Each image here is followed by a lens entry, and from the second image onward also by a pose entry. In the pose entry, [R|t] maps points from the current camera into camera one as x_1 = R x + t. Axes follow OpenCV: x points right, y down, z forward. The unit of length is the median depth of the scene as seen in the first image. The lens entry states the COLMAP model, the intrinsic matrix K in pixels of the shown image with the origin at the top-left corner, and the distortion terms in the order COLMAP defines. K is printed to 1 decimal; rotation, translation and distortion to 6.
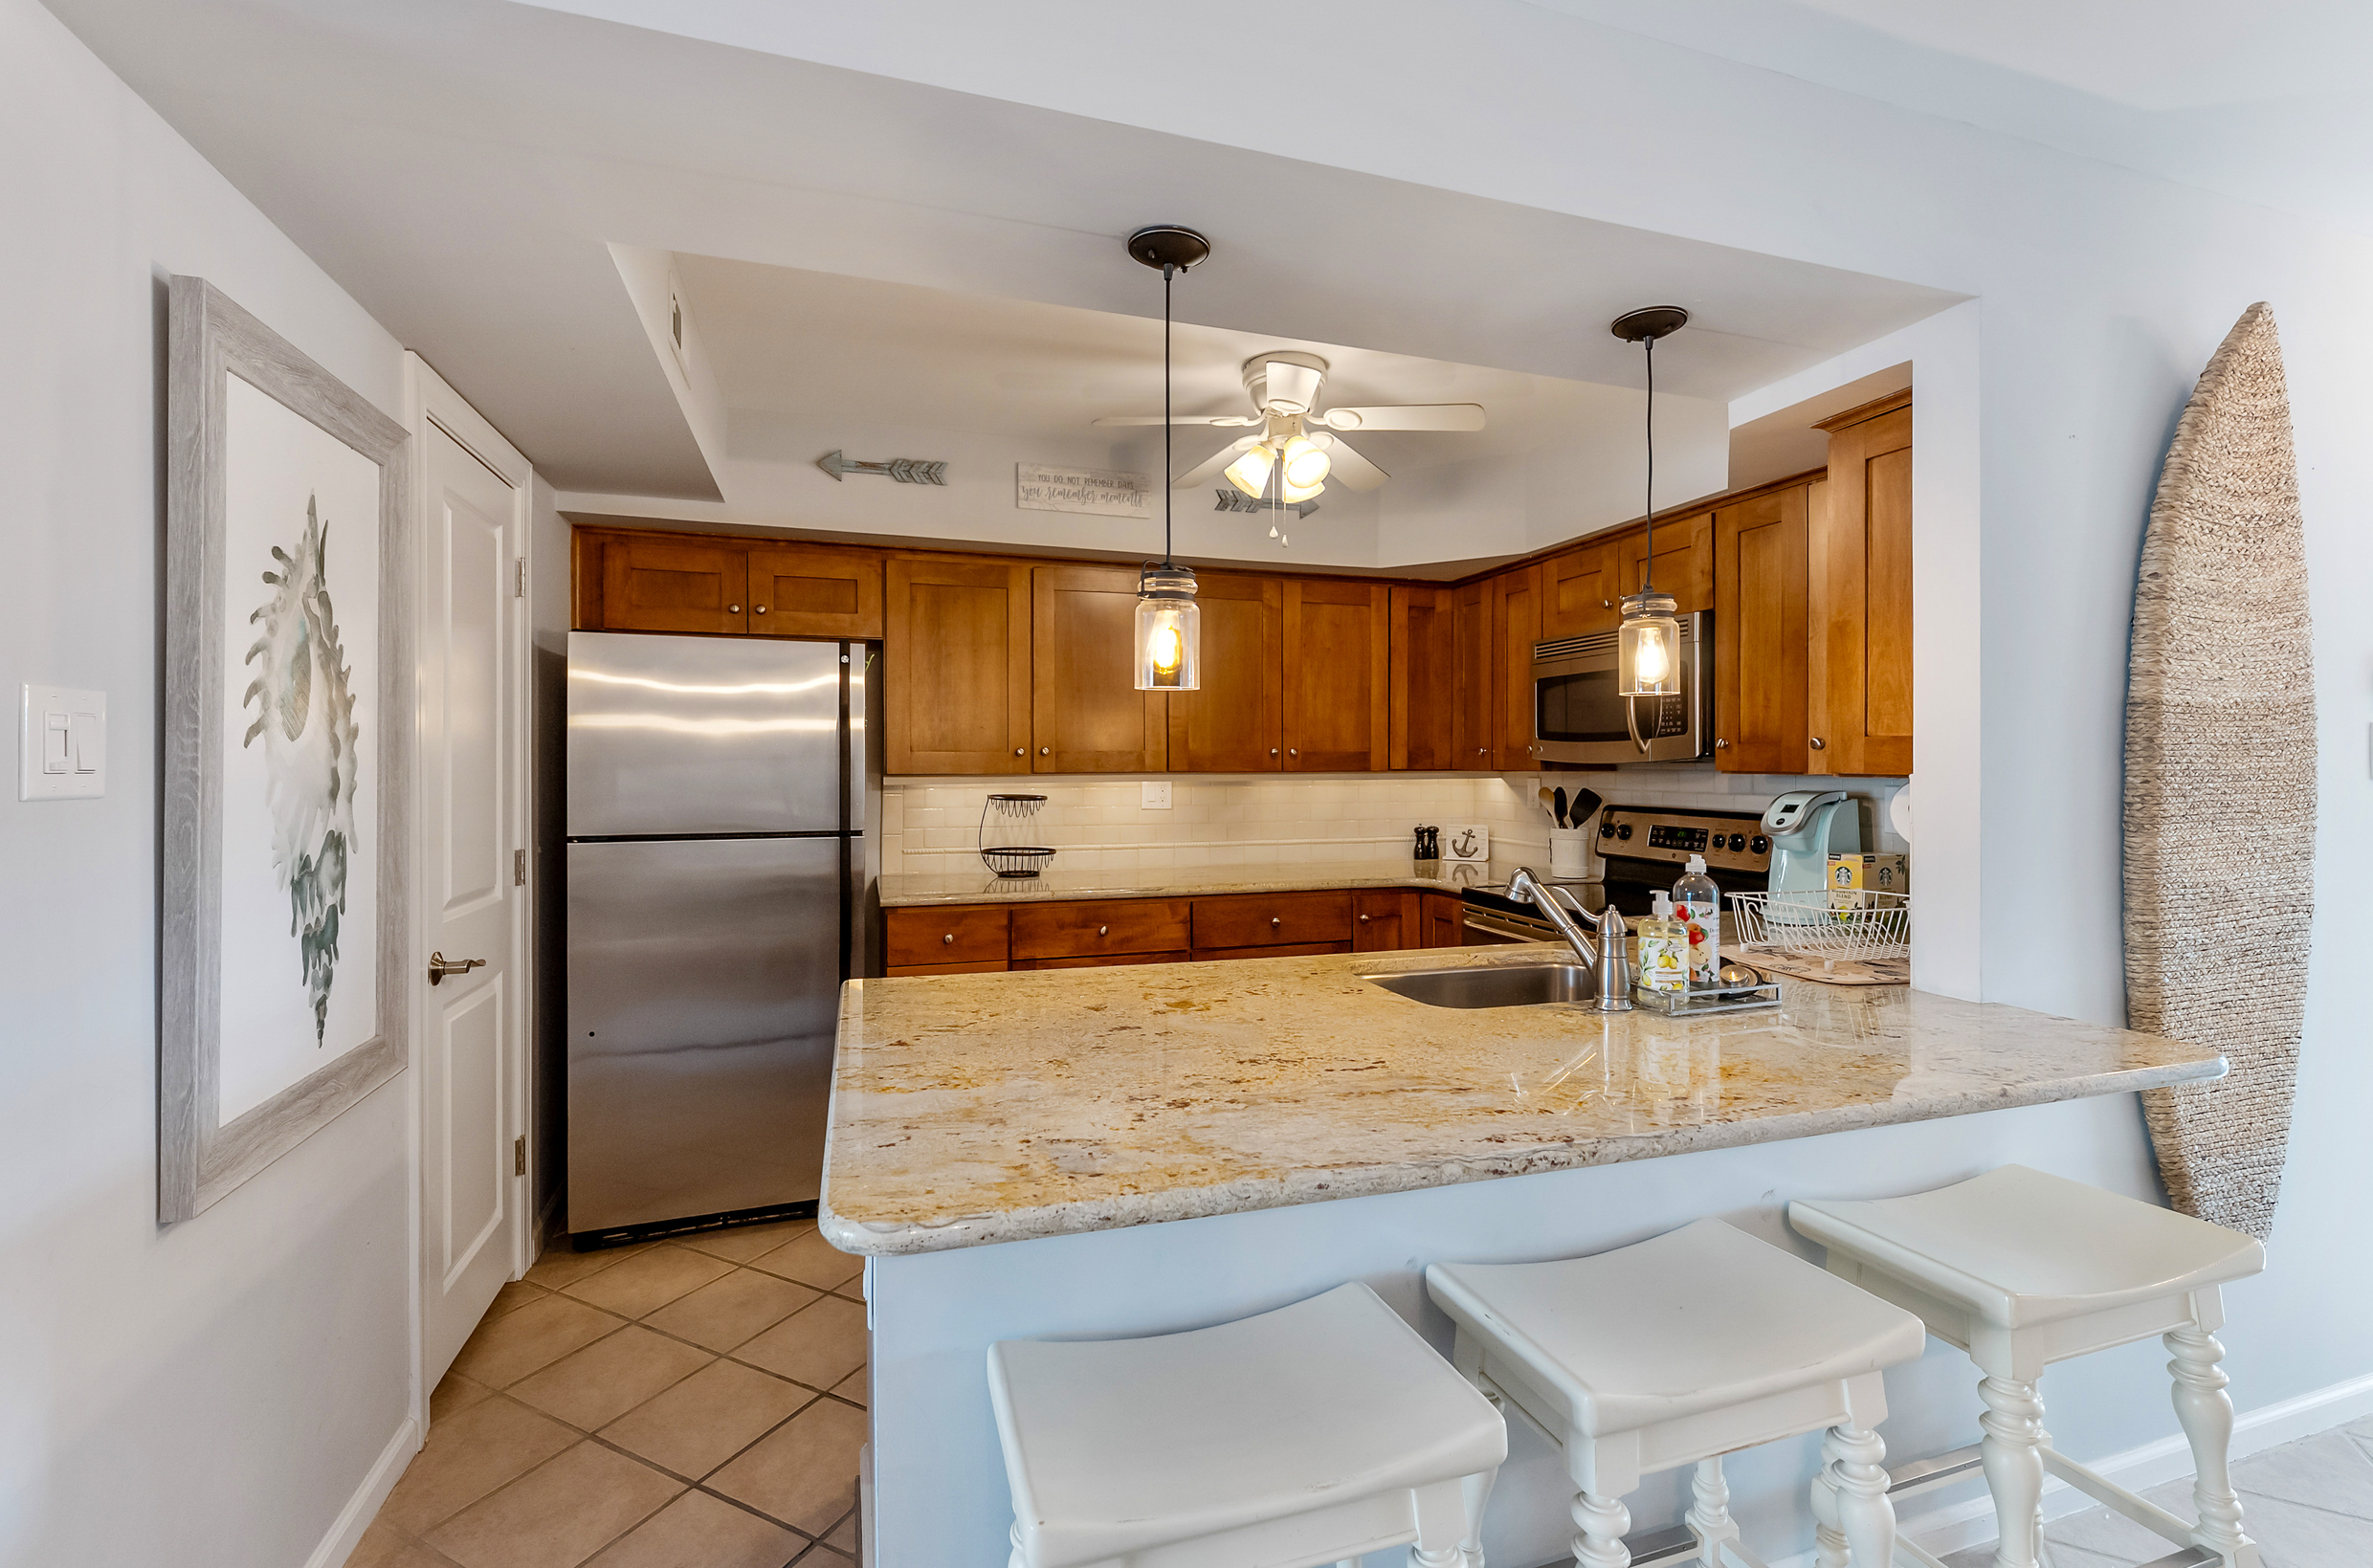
lens RADIAL K [[1036.2, 0, 1191.3], [0, 1036.2, 767.7], [0, 0, 1]] dist [-0.000042, -0.000532]
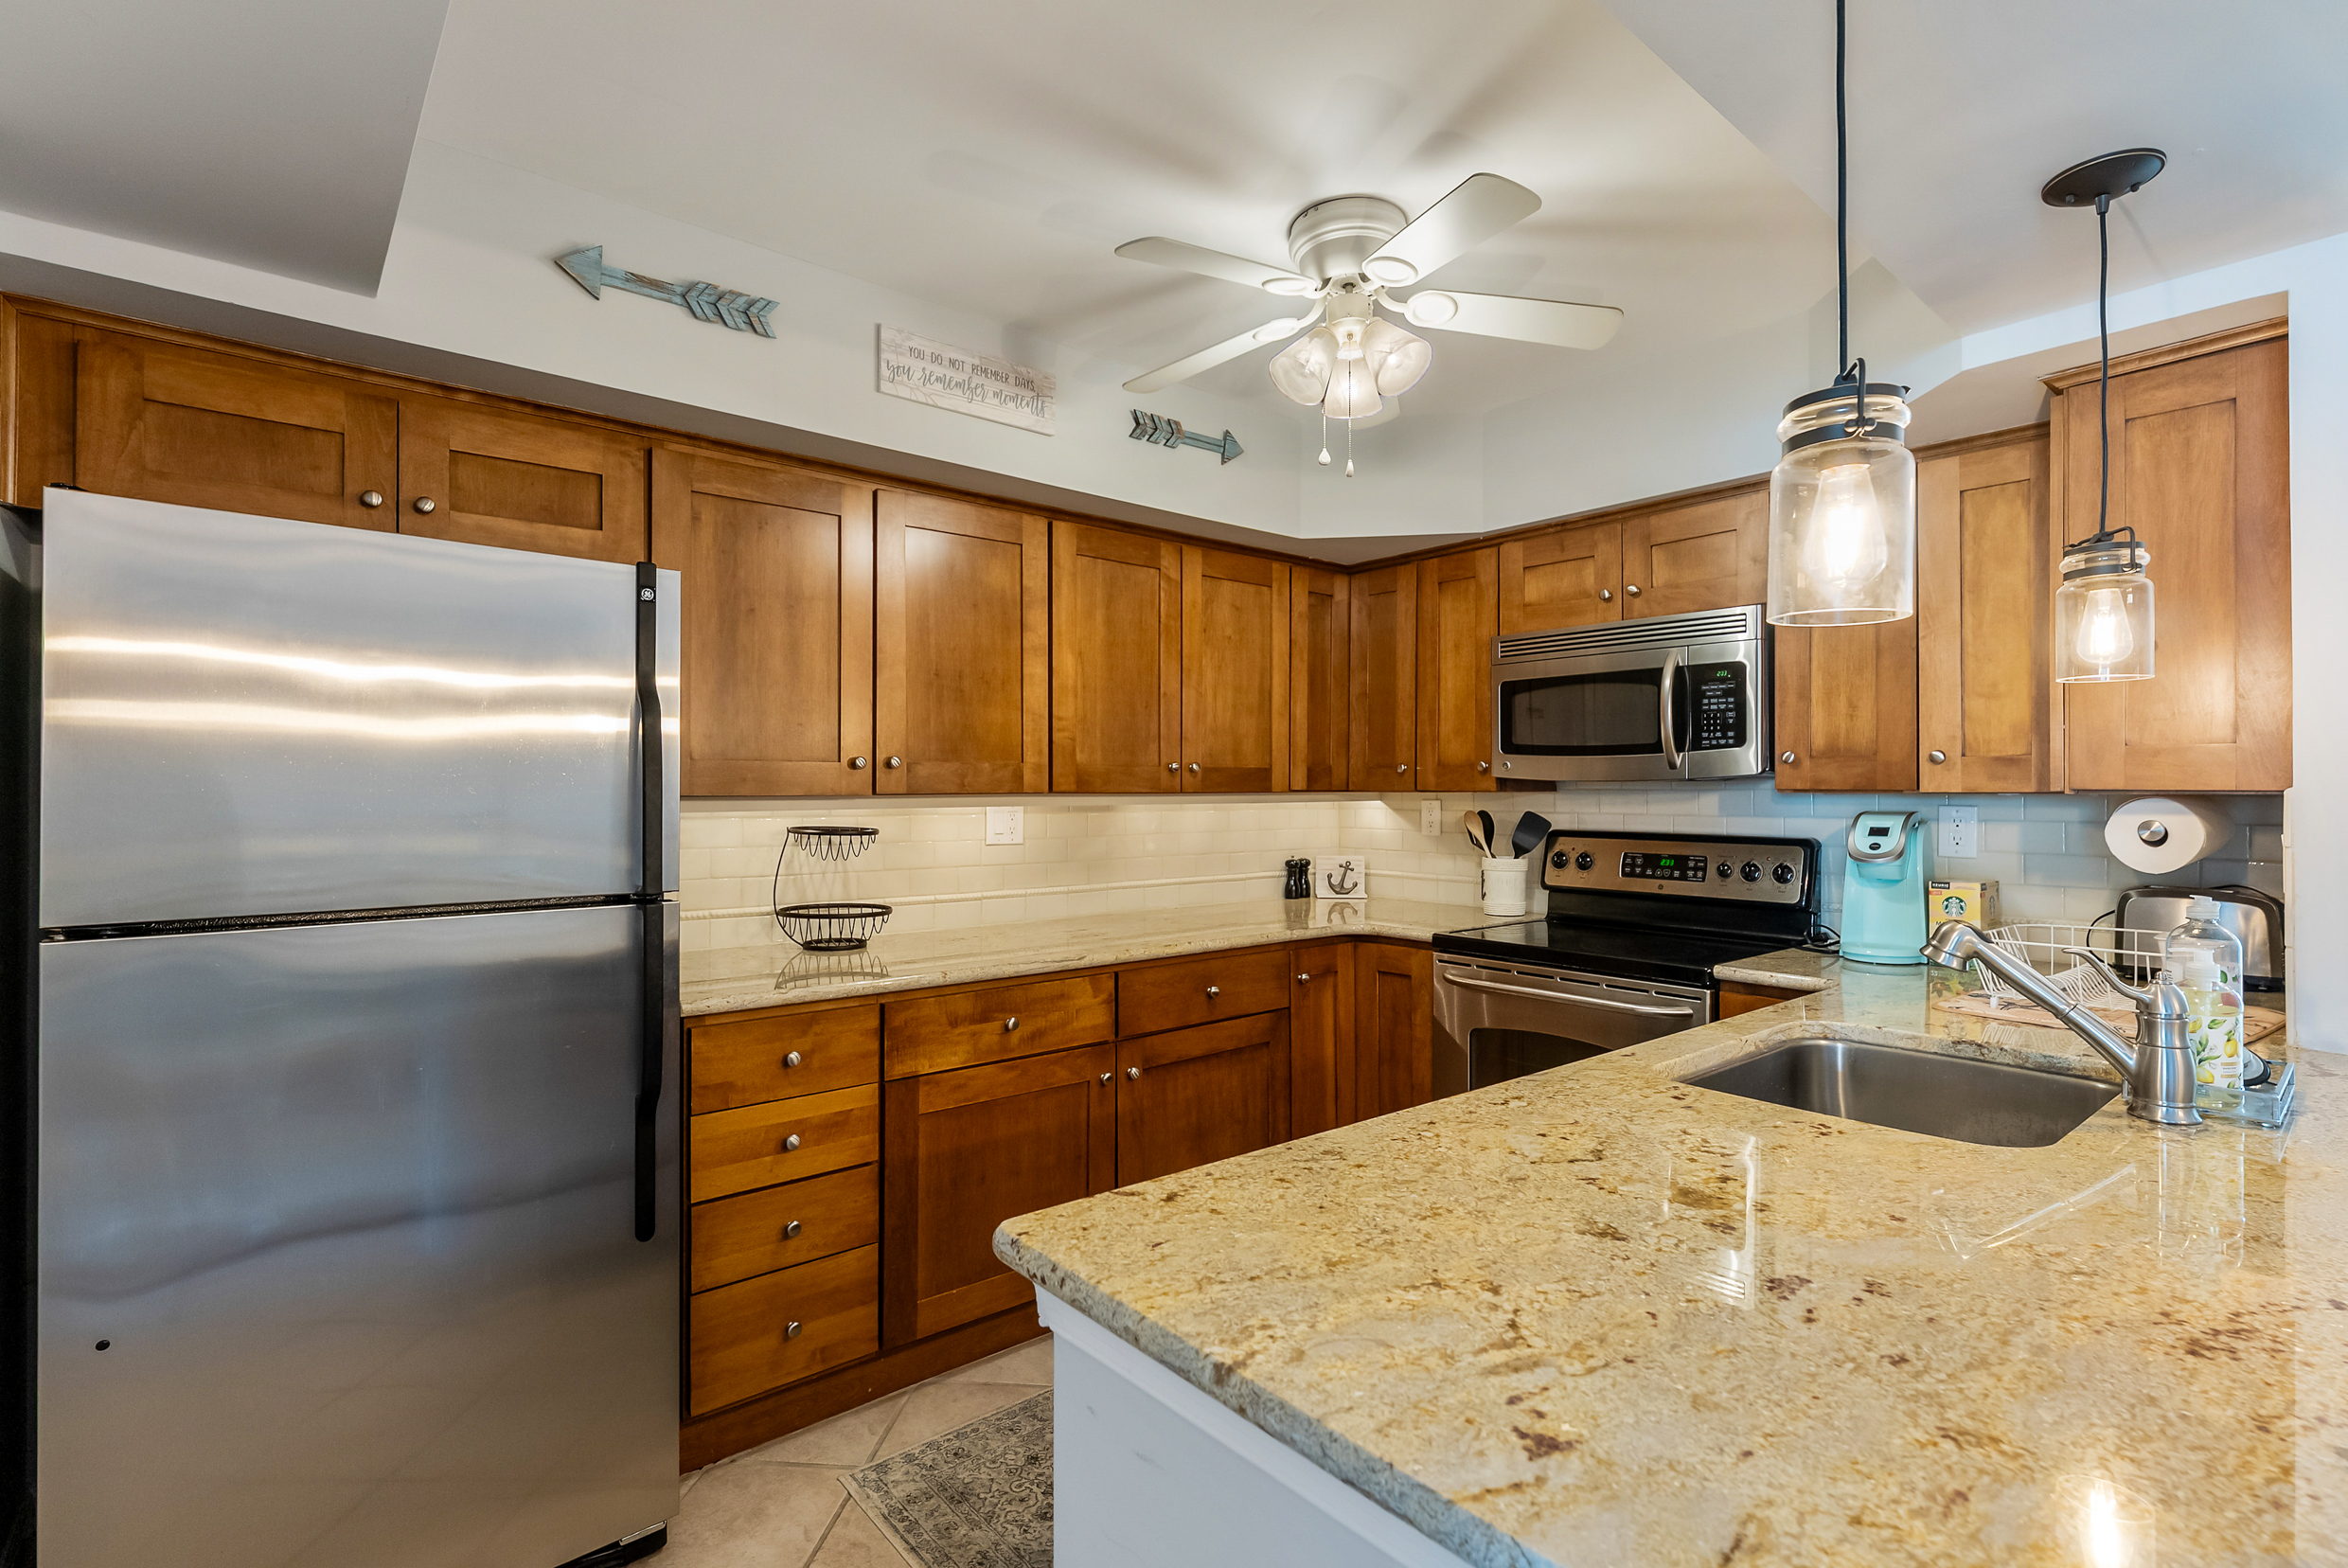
lens RADIAL K [[1089.7, 0, 1180.0], [0, 1089.7, 787.8], [0, 0, 1]] dist [-0.001897, -0.000148]
pose [[0.926982, 0.001318, 0.375104, -0.267696], [0.000835, 0.999984, -0.005578, 0.005804], [-0.375106, 0.005484, 0.926966, 0.306905]]
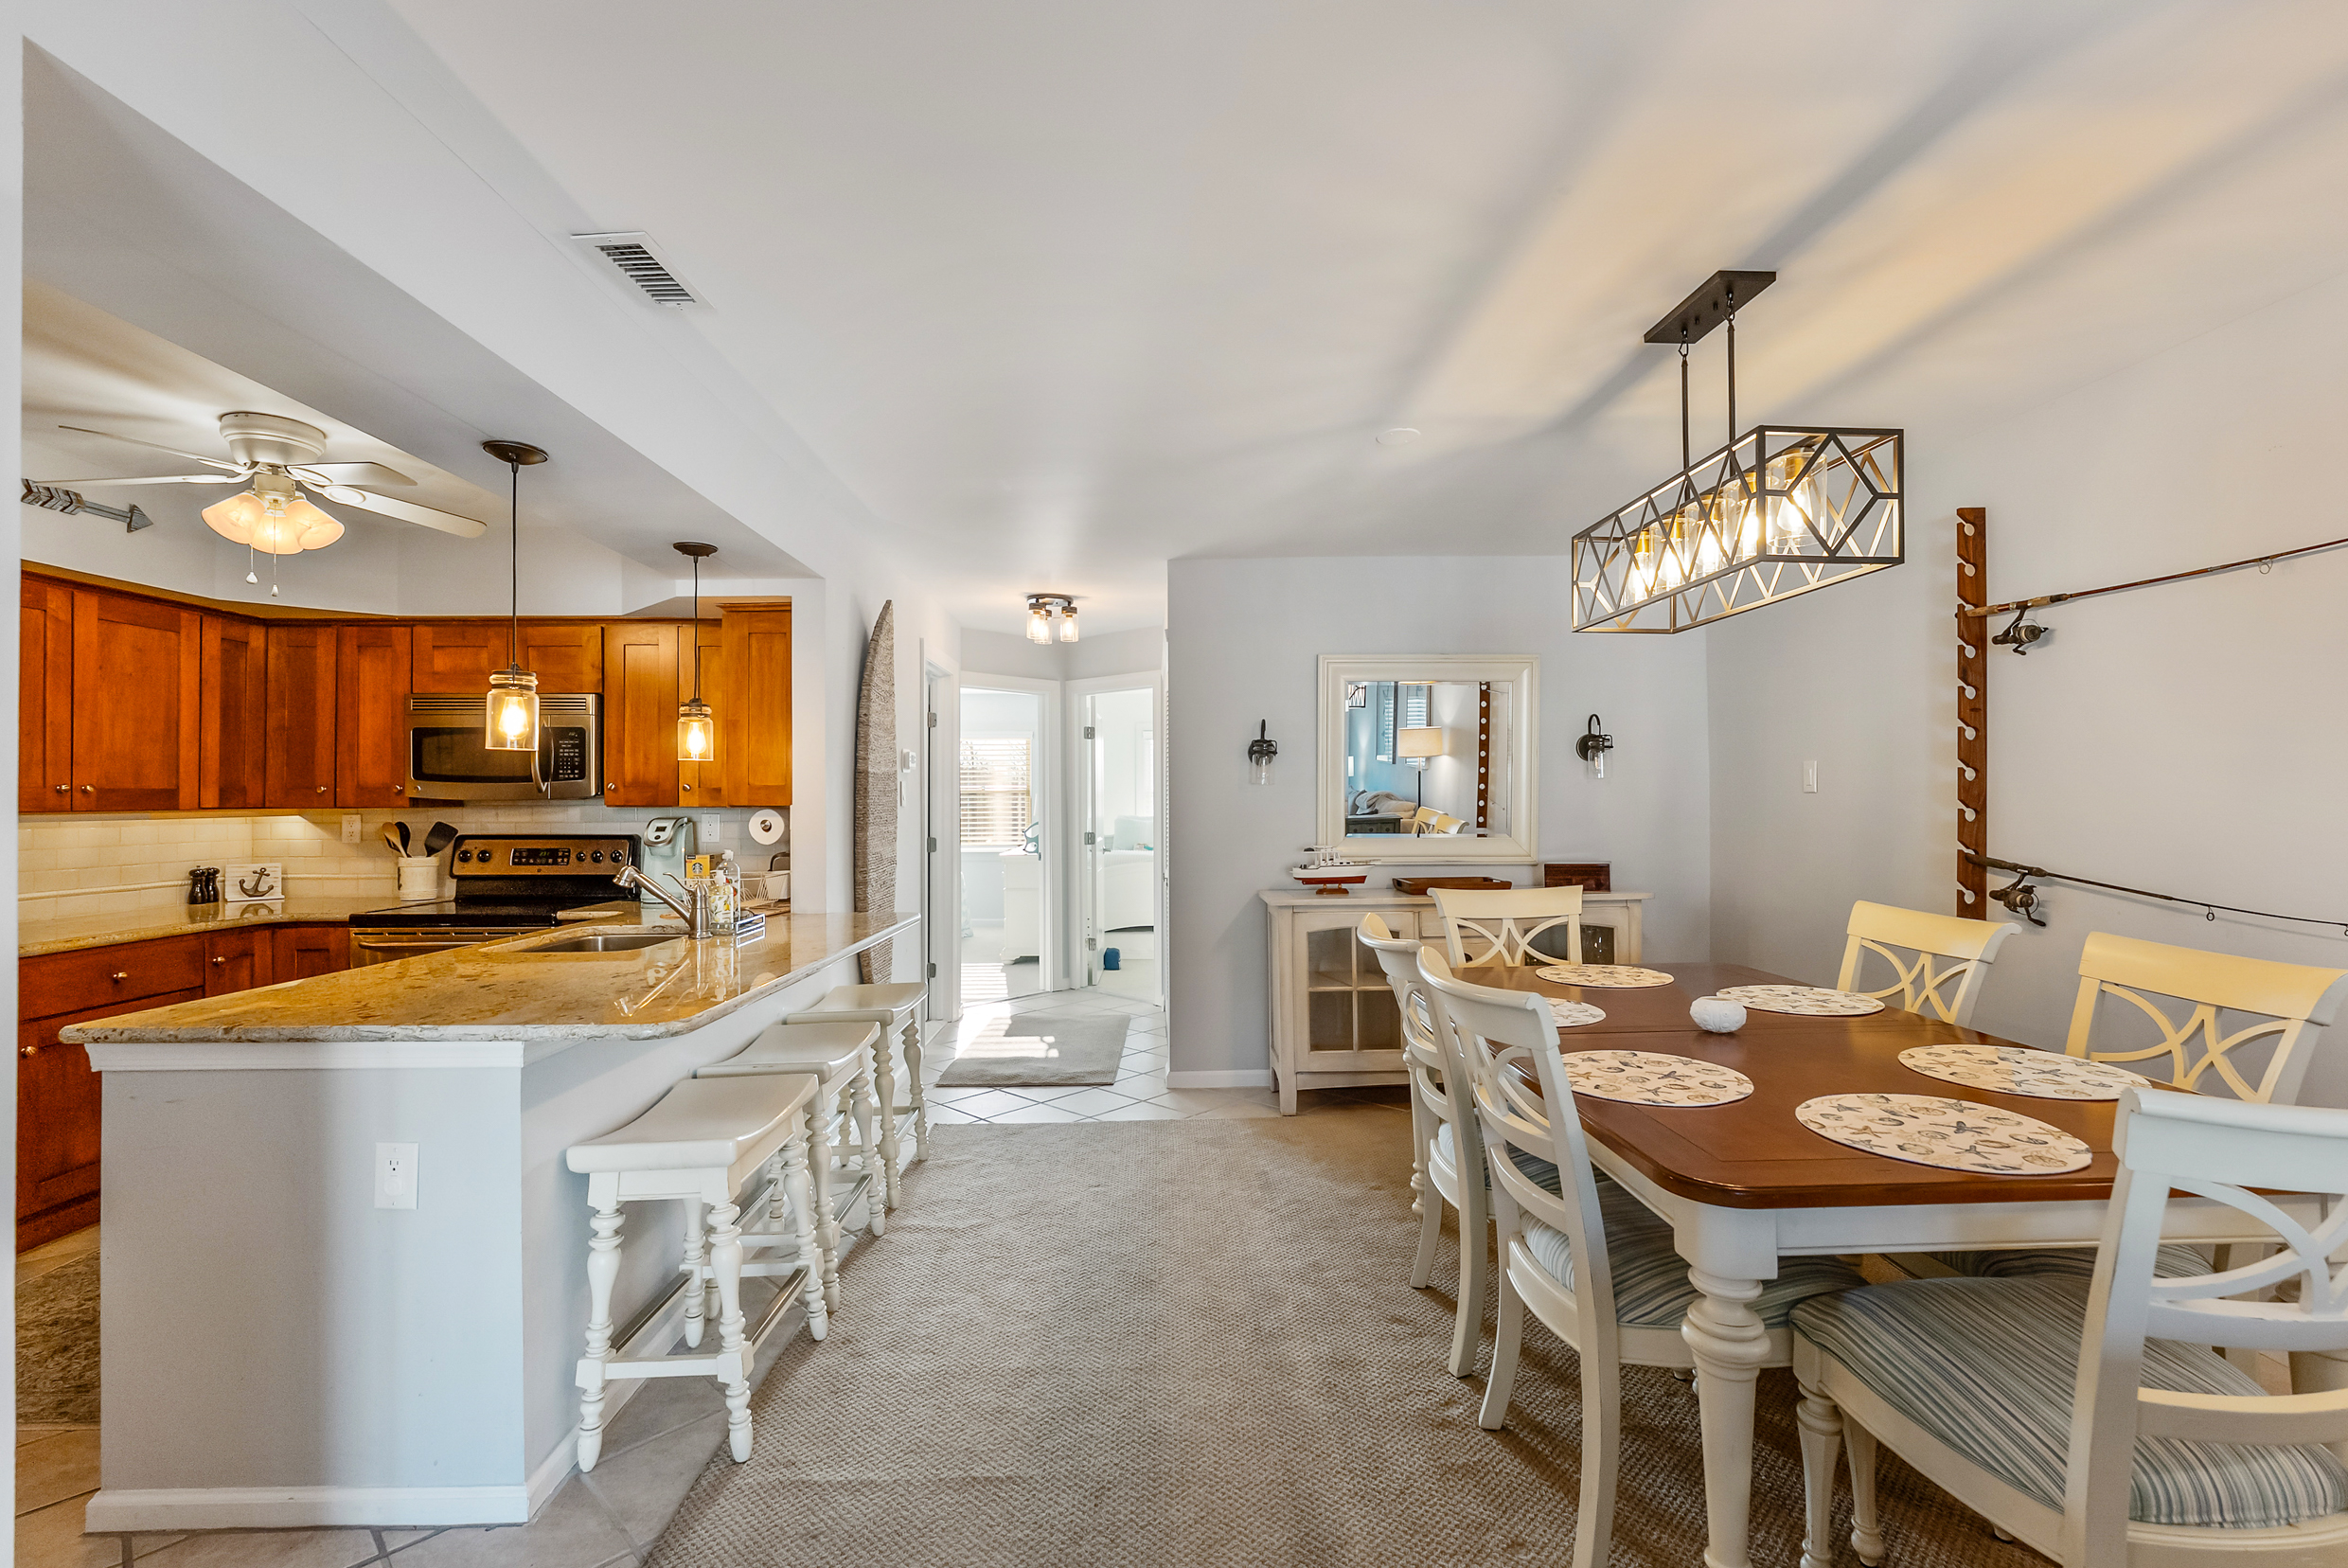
lens RADIAL K [[1029.9, 0, 1164.0], [0, 1029.9, 789.7], [0, 0, 1]] dist [-0.000744, 0.000389]
pose [[0.298771, 0.006949, 0.954300, -0.566681], [0.006835, 0.999932, -0.009421, 0.000130], [-0.954300, 0.009337, 0.298703, -0.155900]]
